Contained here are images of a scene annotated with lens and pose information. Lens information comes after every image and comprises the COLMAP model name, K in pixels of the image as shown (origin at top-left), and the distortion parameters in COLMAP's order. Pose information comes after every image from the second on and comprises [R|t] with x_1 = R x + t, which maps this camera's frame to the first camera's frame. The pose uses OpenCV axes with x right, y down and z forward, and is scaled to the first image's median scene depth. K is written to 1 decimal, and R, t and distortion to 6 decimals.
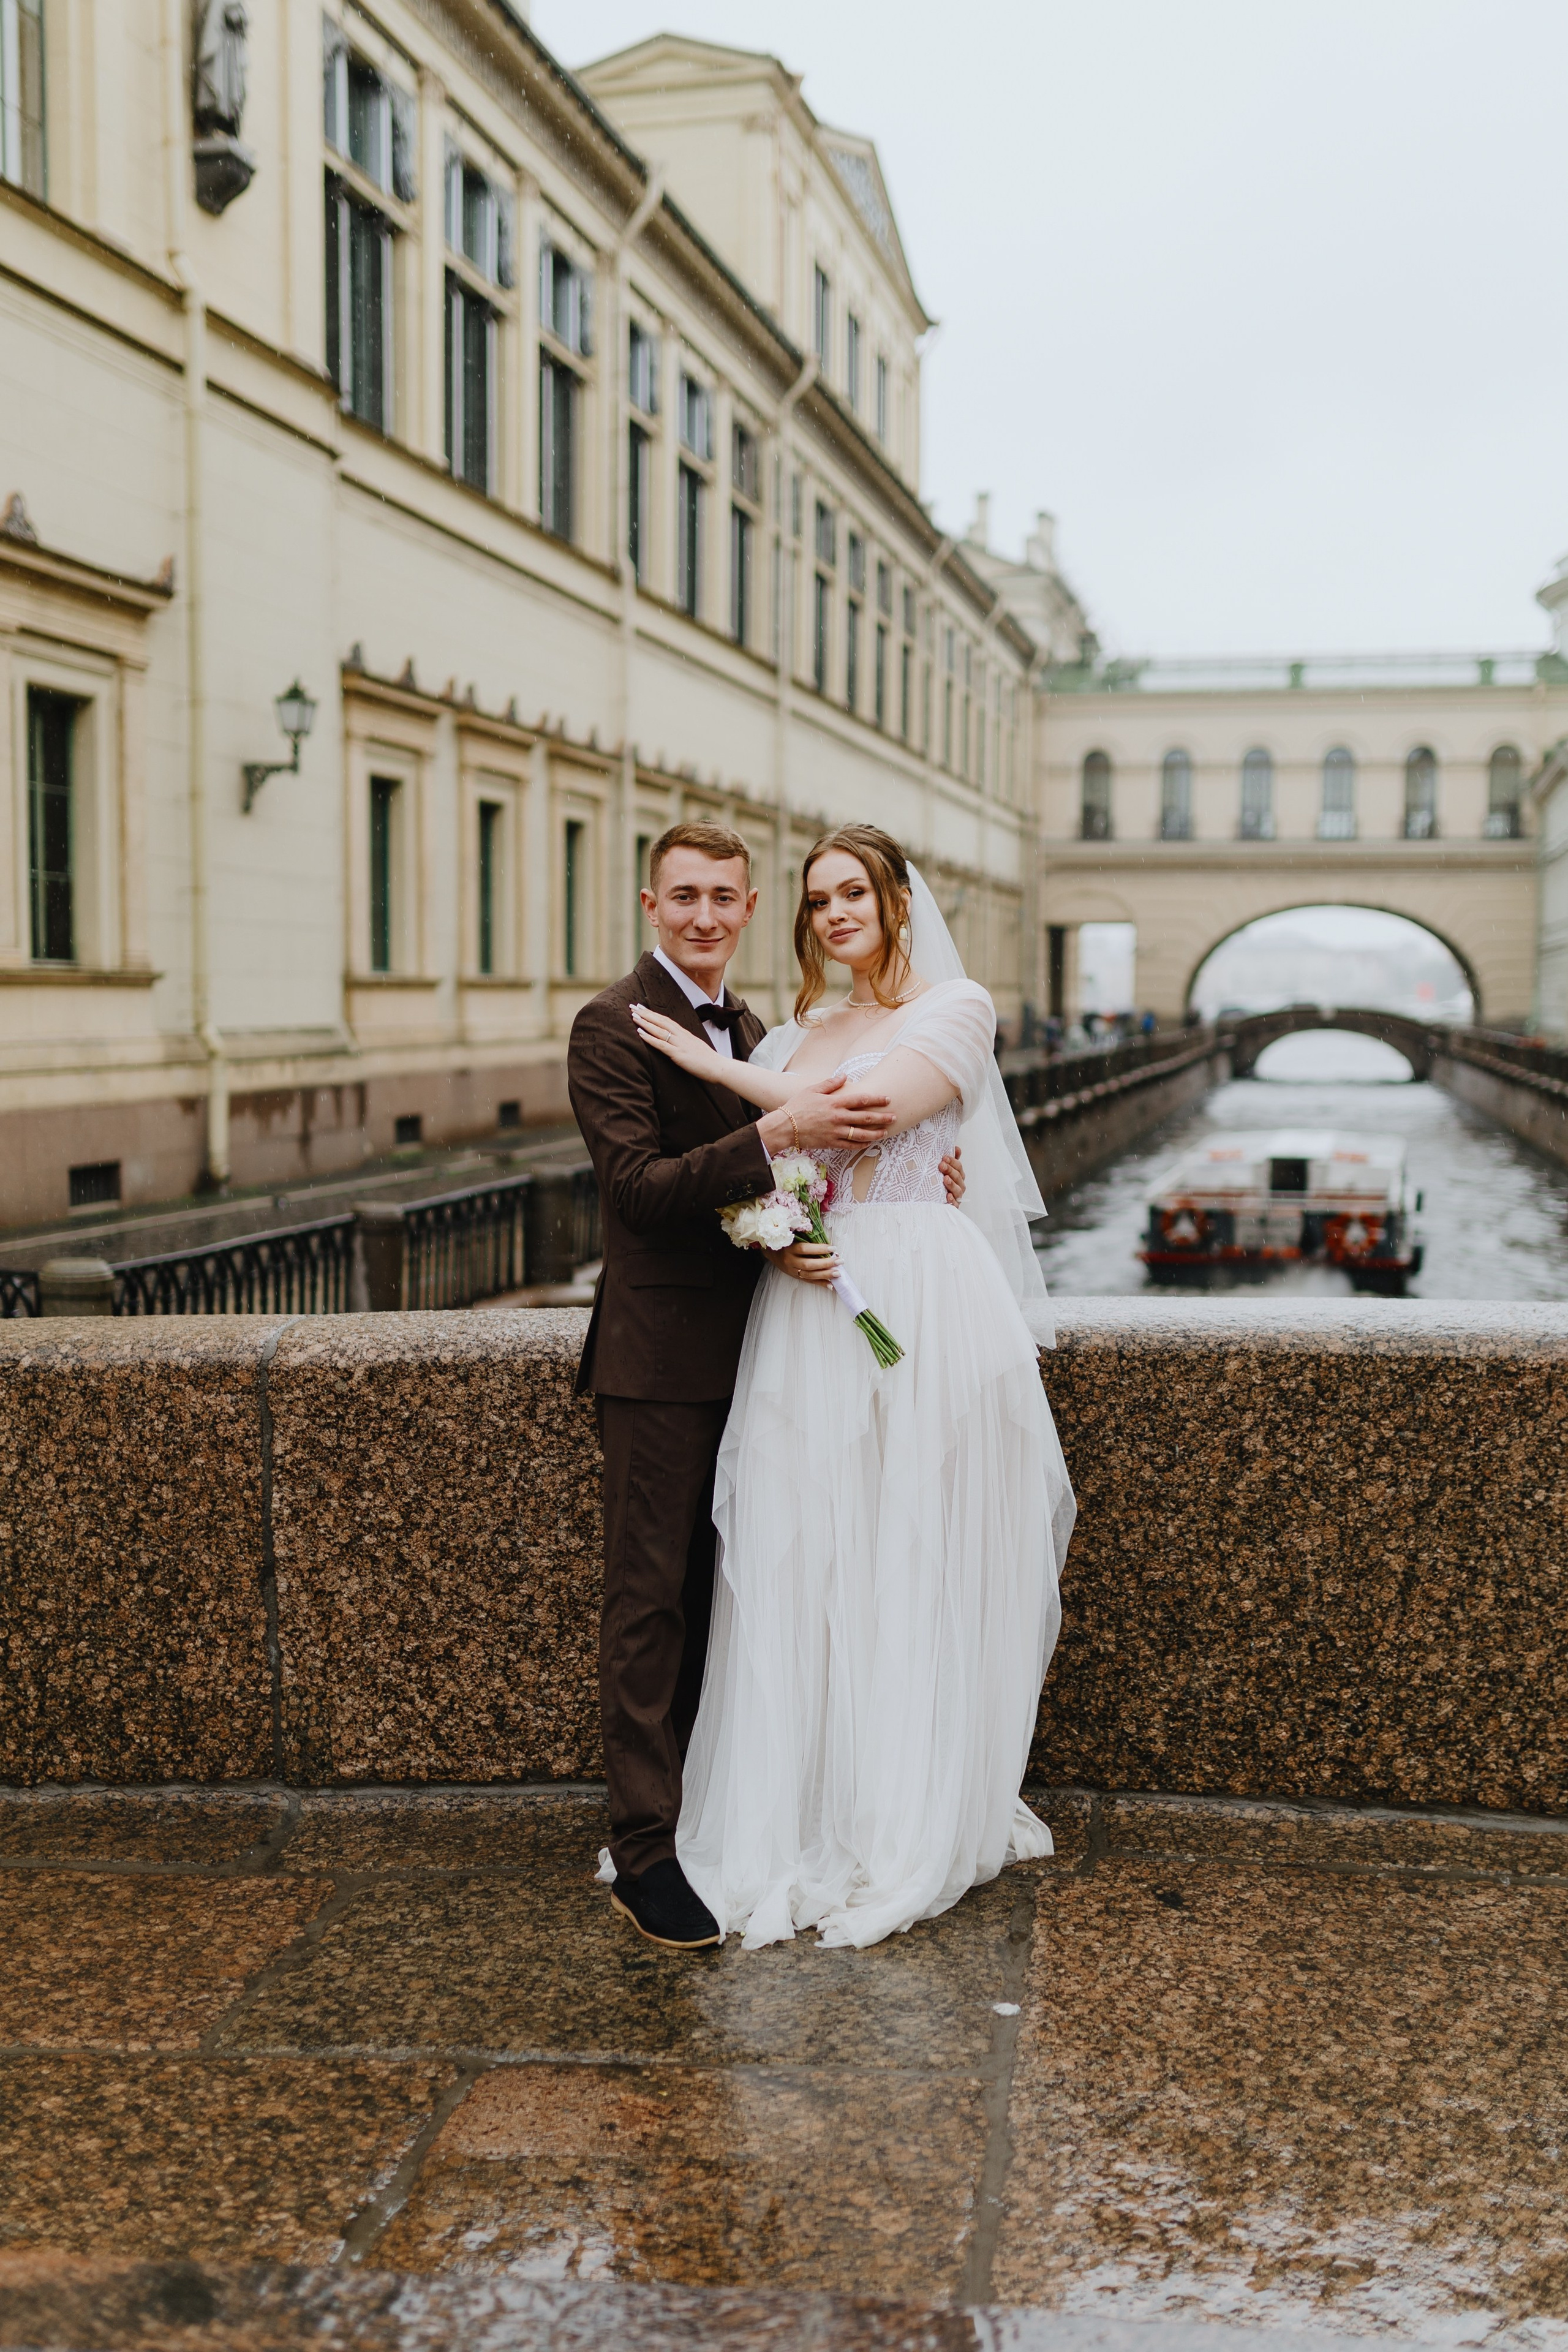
lens RADIAL K [[2327.1, 0, 715.7], [0, 2327.1, 1244.1], [0, 0, 1]] dist [0.005809, 0.000447]
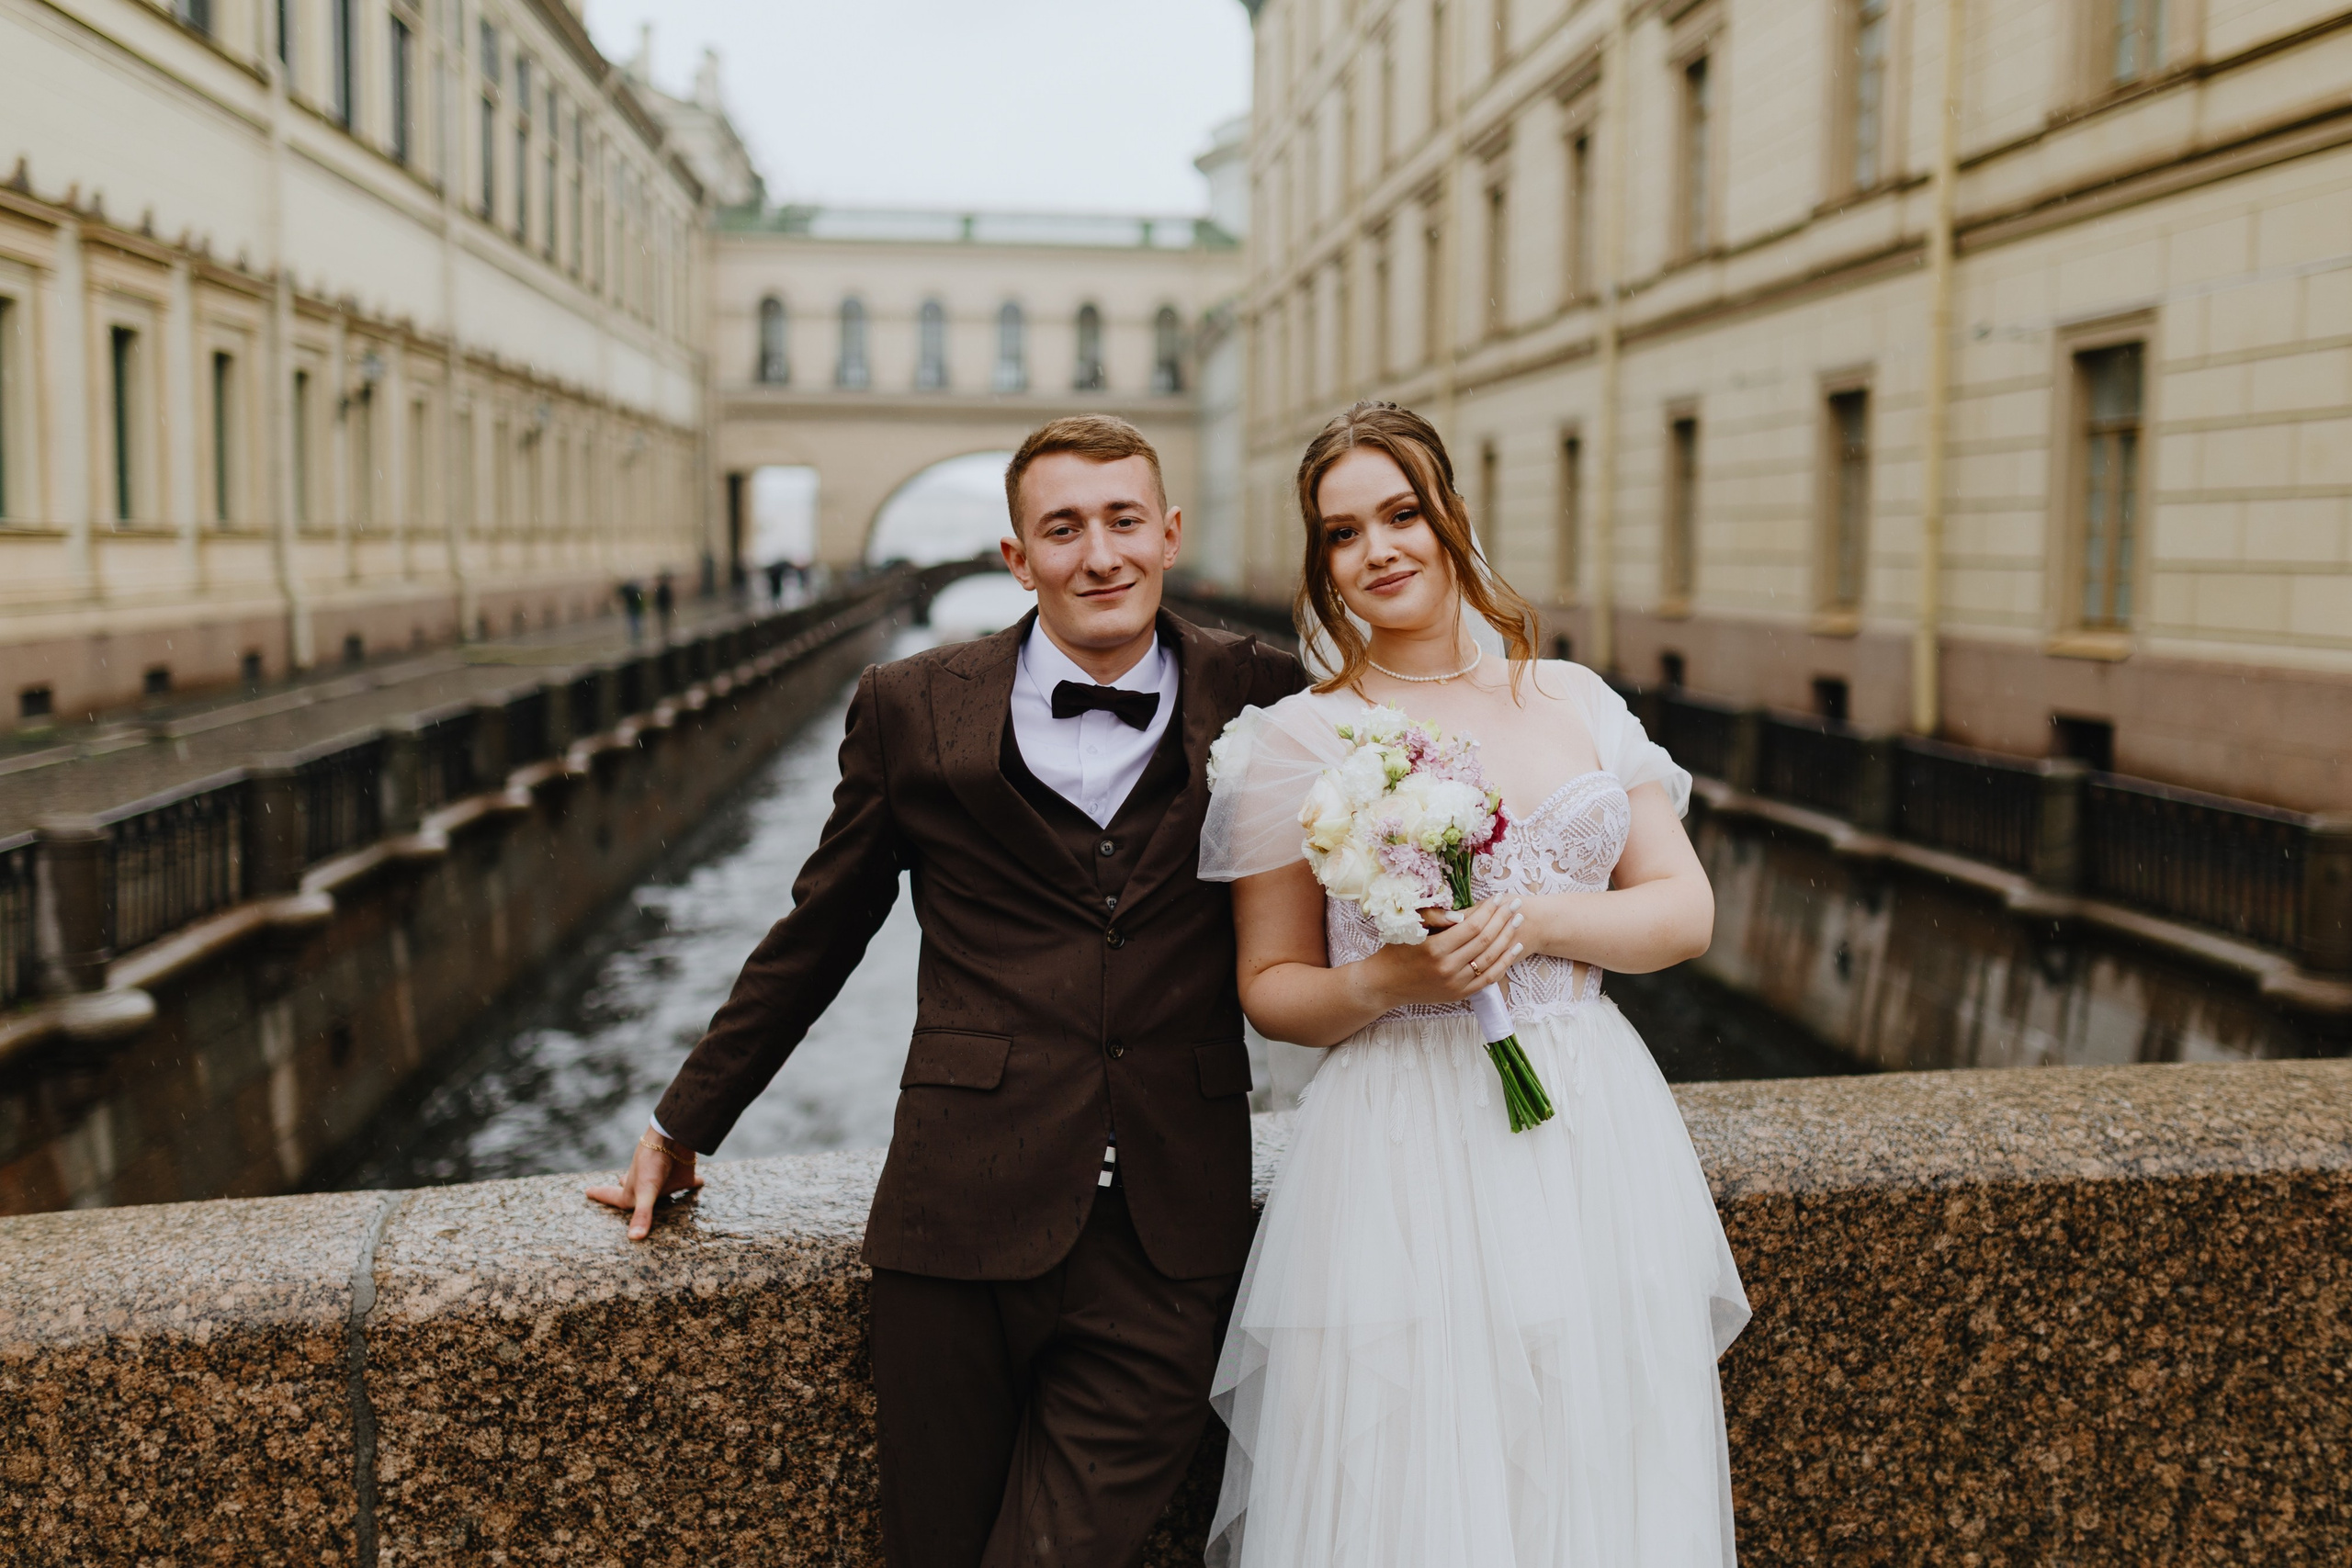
lens RADIAL K [[2339.1, 0, 1176.0], [0, 2339.1, 784.0], [0, 0, 1]] dist [0.004347, 0.003627]
pose [[0.944037, -0.031676, 0.328315, -0.190652], [0.032702, 0.999462, 0.002396, -0.072980], [-0.328214, 0.008474, 0.944565, 0.408847]]
